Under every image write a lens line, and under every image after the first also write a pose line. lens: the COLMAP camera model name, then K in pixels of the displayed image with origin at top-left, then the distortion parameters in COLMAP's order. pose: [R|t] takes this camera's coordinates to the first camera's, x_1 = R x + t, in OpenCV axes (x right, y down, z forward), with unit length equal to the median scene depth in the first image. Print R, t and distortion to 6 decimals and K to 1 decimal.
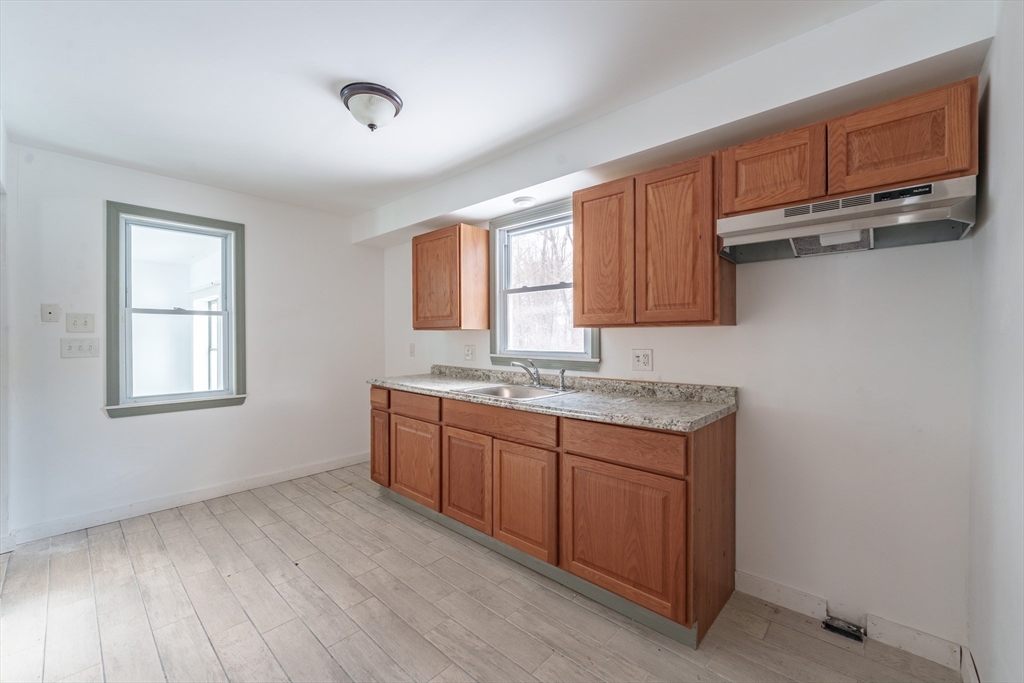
lens RADIAL K [[420.1, 0, 511.9], [0, 420.1, 341.7], [0, 0, 1]] dist [-0.002567, -0.000057]
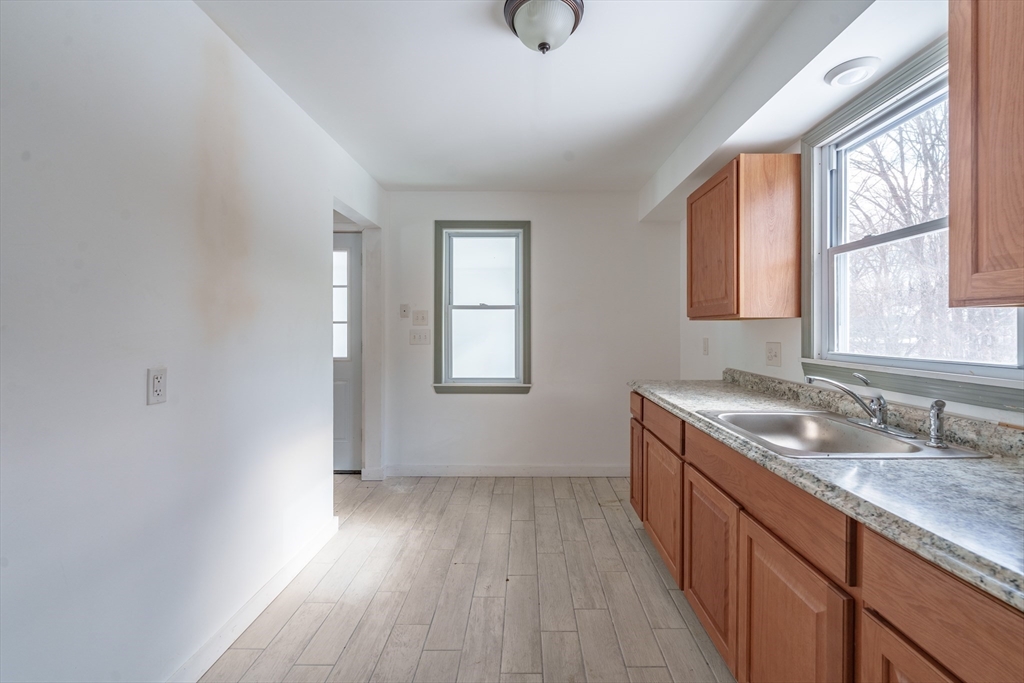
lens RADIAL K [[420.1, 0, 521.8], [0, 420.1, 333.6], [0, 0, 1]] dist [-0.002567, -0.000057]
pose [[0.673055, 0.008751, -0.739540, 0.149419], [-0.011349, 0.999934, 0.001503, -0.002183], [0.739505, 0.007381, 0.673111, 0.354116]]
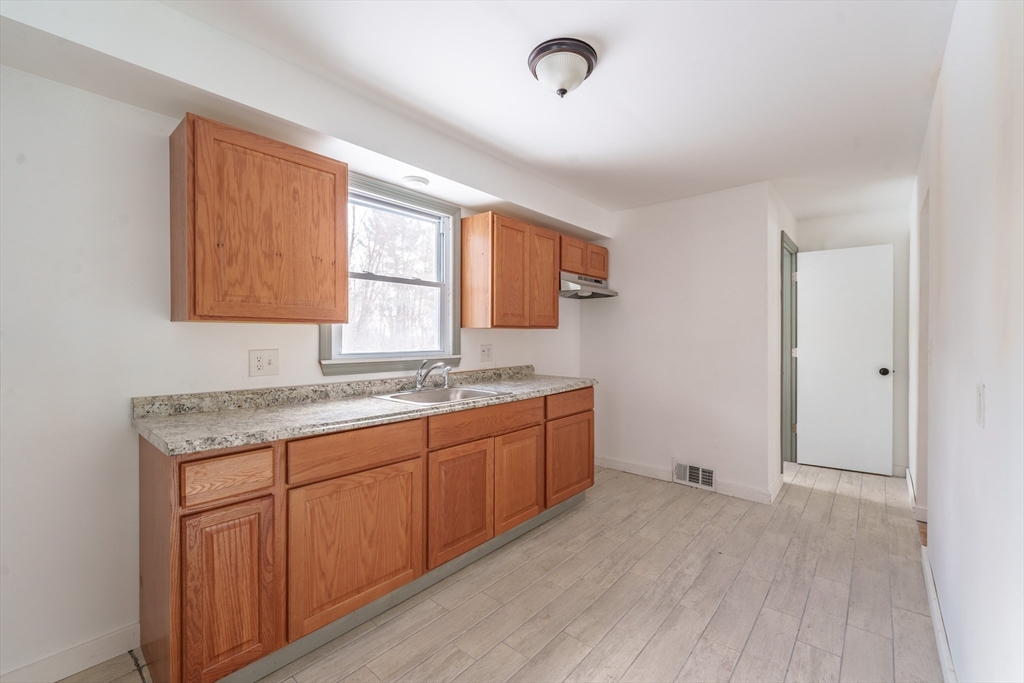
lens RADIAL K [[420.1, 0, 534.3], [0, 420.1, 342.7], [0, 0, 1]] dist [-0.002567, -0.000057]
pose [[-0.065197, -0.015568, 0.997751, -0.905915], [0.012089, 0.999793, 0.016389, -0.008000], [-0.997799, 0.013131, -0.064995, 0.844834]]
